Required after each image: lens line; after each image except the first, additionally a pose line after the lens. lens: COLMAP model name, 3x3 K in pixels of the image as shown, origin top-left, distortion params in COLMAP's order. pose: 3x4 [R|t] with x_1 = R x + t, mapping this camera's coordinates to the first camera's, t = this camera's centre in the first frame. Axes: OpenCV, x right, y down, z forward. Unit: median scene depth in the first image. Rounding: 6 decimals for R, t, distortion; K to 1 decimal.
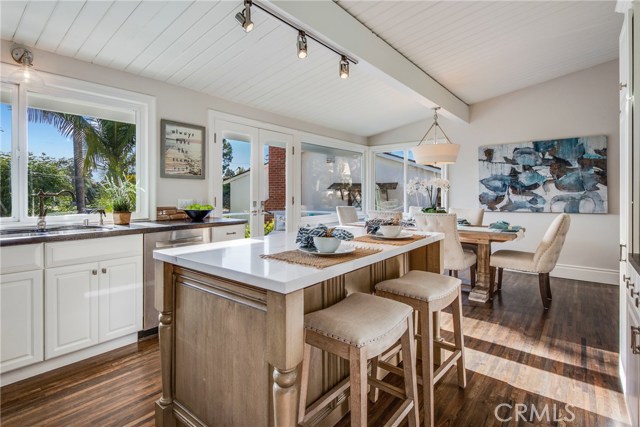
lens RADIAL K [[313.6, 0, 307.7], [0, 313.6, 194.6], [0, 0, 1]] dist [0.002095, 0.000054]
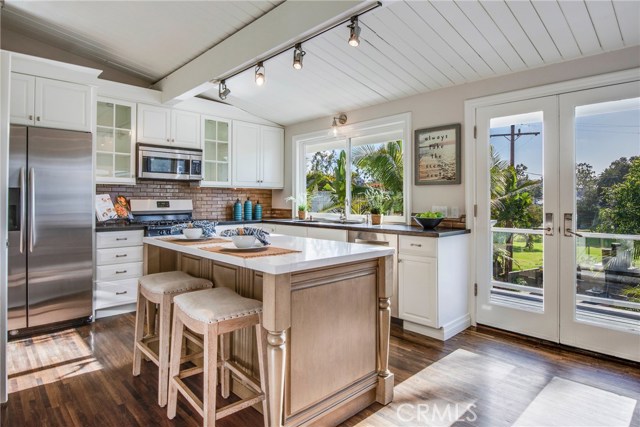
lens RADIAL K [[357.8, 0, 322.4], [0, 357.8, 196.6], [0, 0, 1]] dist [0.000245, -0.000335]
pose [[-0.093103, -0.008945, -0.995616, 0.727875], [-0.006958, 0.999941, -0.008333, -0.003429], [0.995632, 0.006152, -0.093160, 0.756655]]
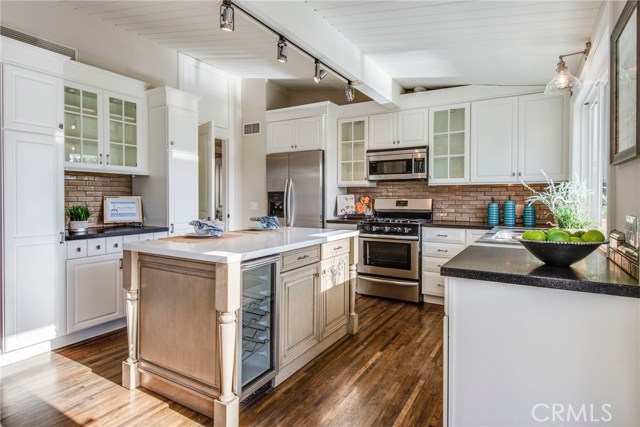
lens RADIAL K [[357.8, 0, 312.7], [0, 357.8, 201.2], [0, 0, 1]] dist [0.000245, -0.000335]
pose [[-0.988677, -0.003438, -0.150023, 0.034956], [-0.005407, 0.999905, 0.012718, -0.005861], [0.149965, 0.013385, -0.988601, 1.363344]]
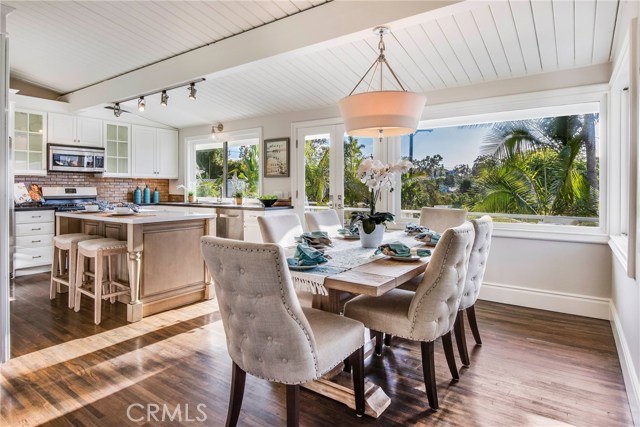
lens RADIAL K [[354.3, 0, 330.2], [0, 354.3, 190.0], [0, 0, 1]] dist [0.000593, -0.007768]
pose [[0.119987, 0.007021, -0.992751, 1.251758], [-0.007055, 0.999956, 0.006219, -0.004546], [0.992750, 0.006258, 0.120031, 1.052717]]
